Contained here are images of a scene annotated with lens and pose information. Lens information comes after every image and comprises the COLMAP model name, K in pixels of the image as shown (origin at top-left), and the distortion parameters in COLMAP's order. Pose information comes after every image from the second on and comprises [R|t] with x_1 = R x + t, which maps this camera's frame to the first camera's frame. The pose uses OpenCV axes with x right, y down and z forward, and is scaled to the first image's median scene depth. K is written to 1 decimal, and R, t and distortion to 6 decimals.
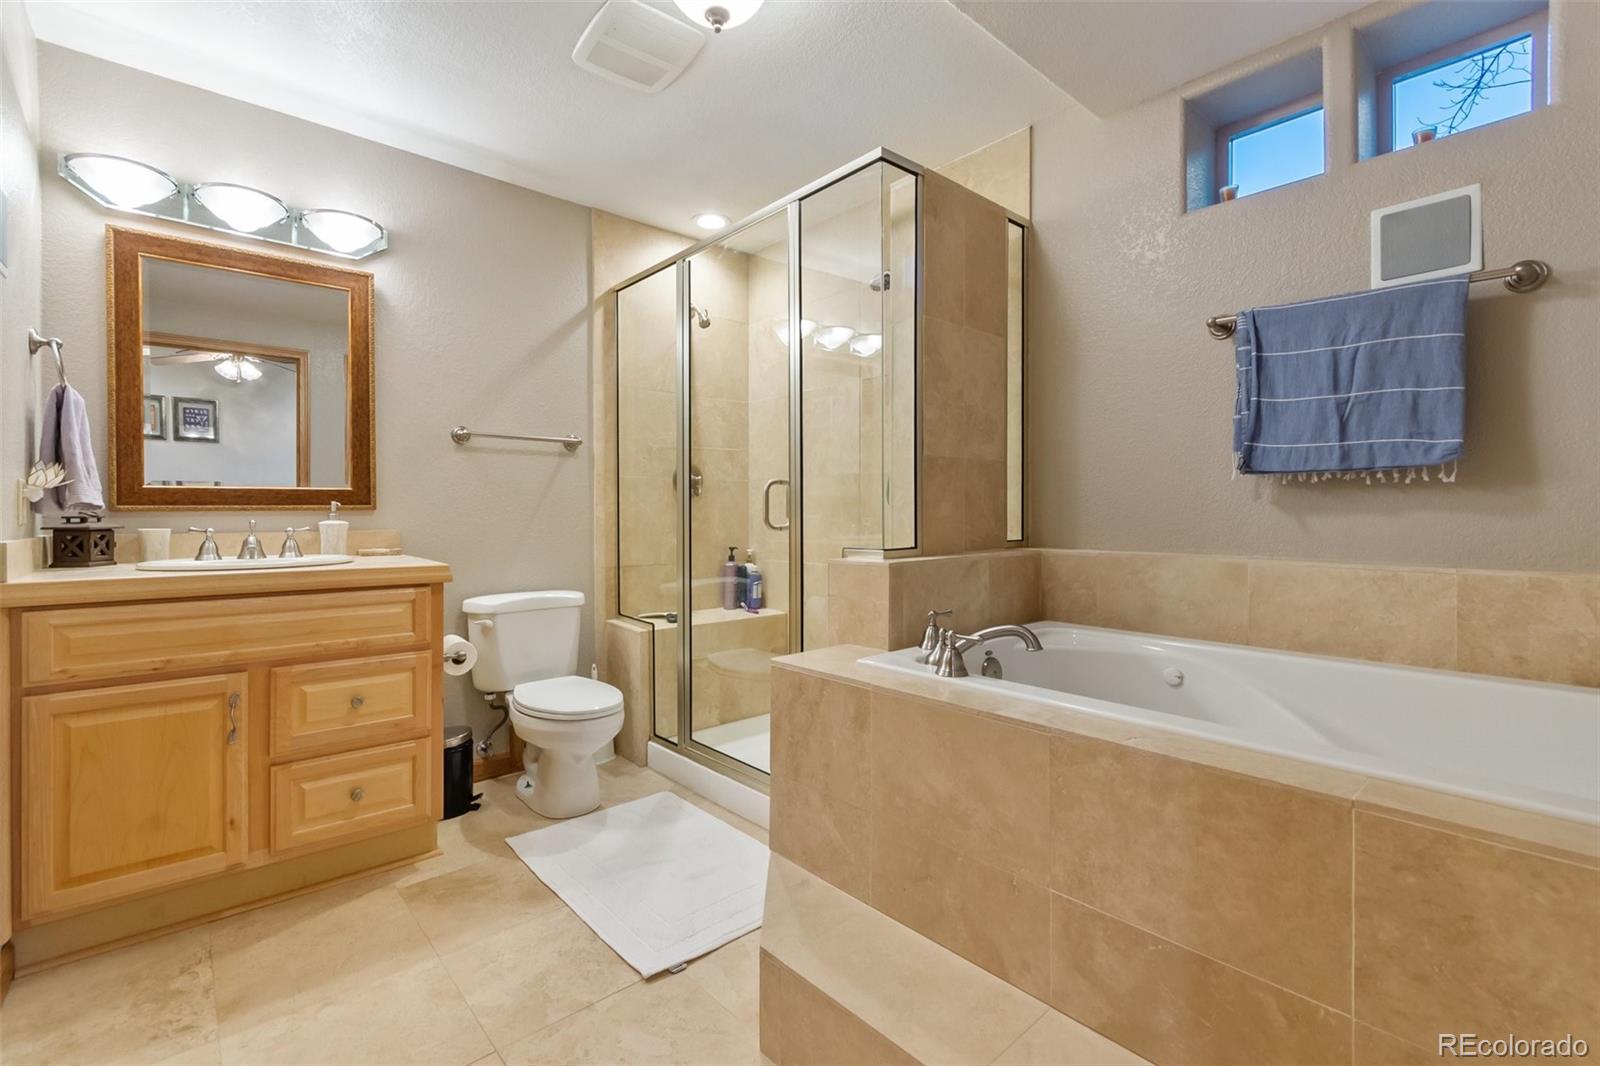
lens RADIAL K [[702.6, 0, 798.1], [0, 702.6, 521.8], [0, 0, 1]] dist [0.004164, -0.000054]
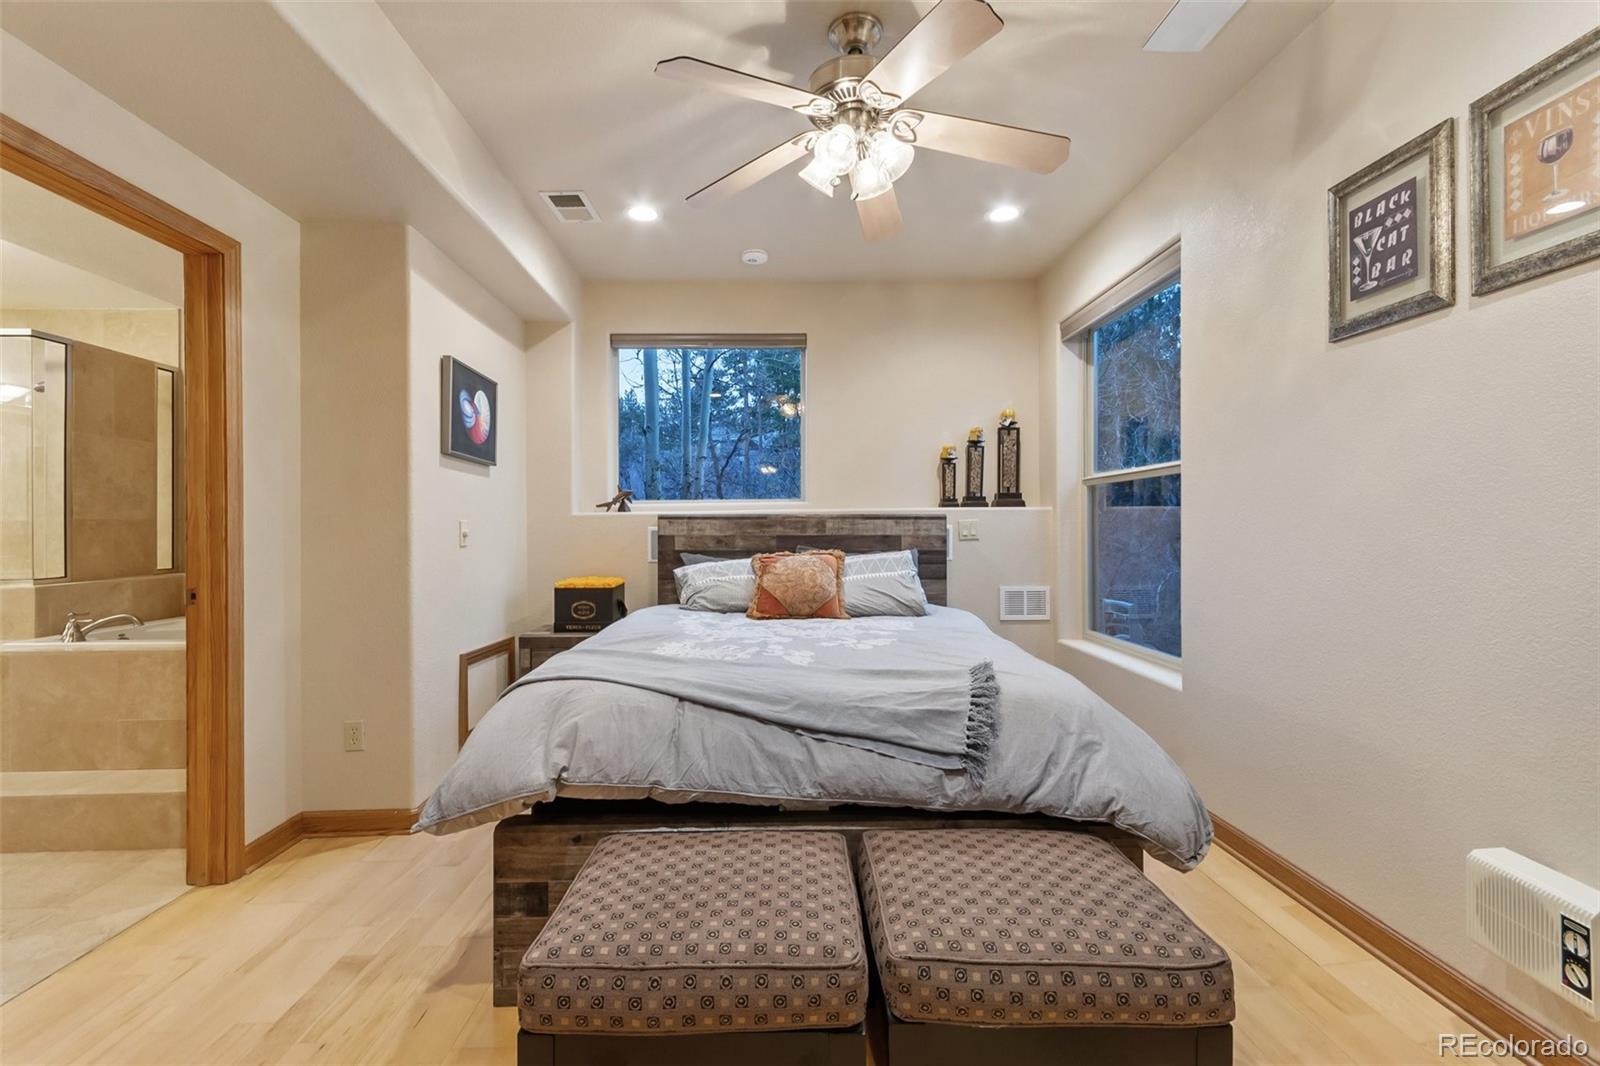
lens RADIAL K [[702.6, 0, 797.0], [0, 702.6, 529.9], [0, 0, 1]] dist [0.004164, -0.000054]
pose [[0.645957, -0.002680, 0.763369, 0.015804], [0.013027, 0.999887, -0.007513, -0.036359], [-0.763263, 0.014797, 0.645919, -1.302331]]
